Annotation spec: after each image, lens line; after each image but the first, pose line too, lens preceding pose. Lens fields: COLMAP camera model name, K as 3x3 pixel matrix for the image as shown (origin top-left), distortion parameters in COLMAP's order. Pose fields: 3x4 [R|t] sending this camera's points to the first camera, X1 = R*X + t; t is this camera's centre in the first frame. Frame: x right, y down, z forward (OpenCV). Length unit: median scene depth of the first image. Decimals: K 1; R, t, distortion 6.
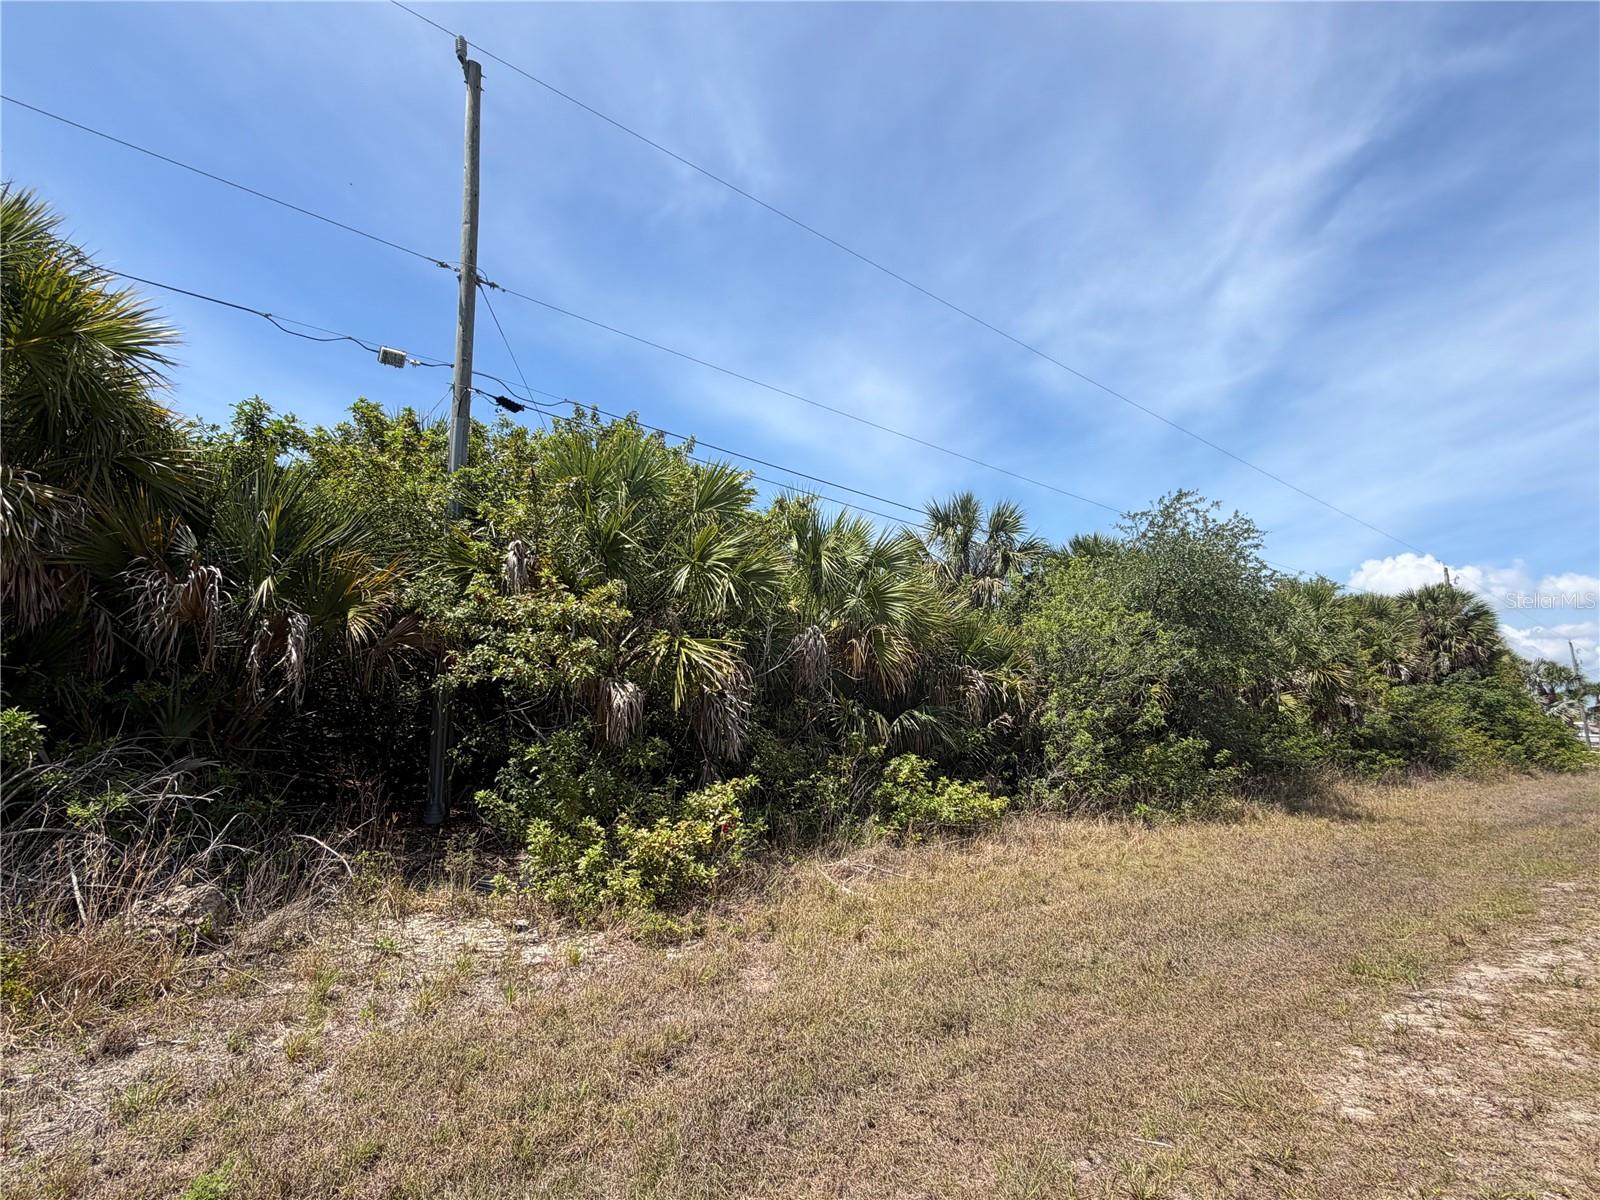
lens RADIAL K [[931.2, 0, 800.0], [0, 931.2, 600.0], [0, 0, 1]] dist [0.084437, -0.000205]
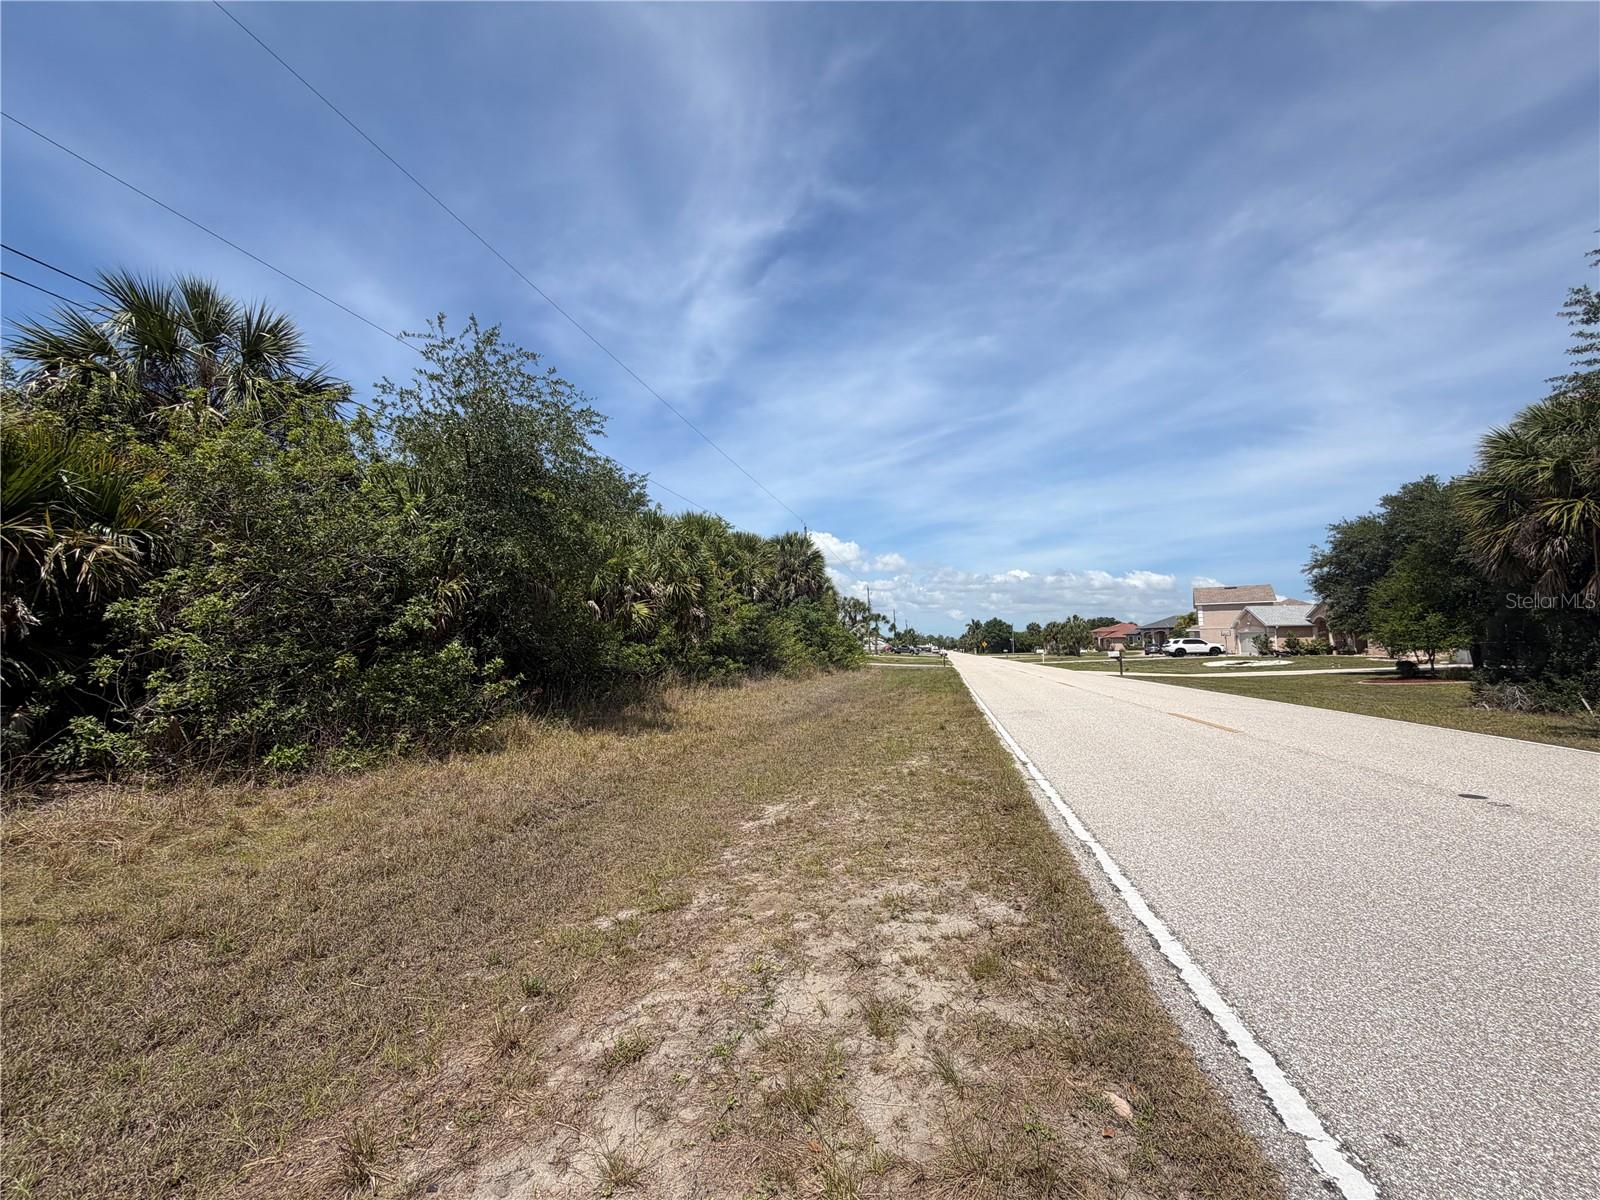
lens RADIAL K [[641.5, 0, 800.0], [0, 641.5, 600.0], [0, 0, 1]] dist [0.000123, 0.000016]
pose [[0.849779, 0.048981, 0.524859, 0.209014], [-0.086325, 0.995163, 0.046894, 0.034489], [-0.520024, -0.085158, 0.849896, 0.234861]]
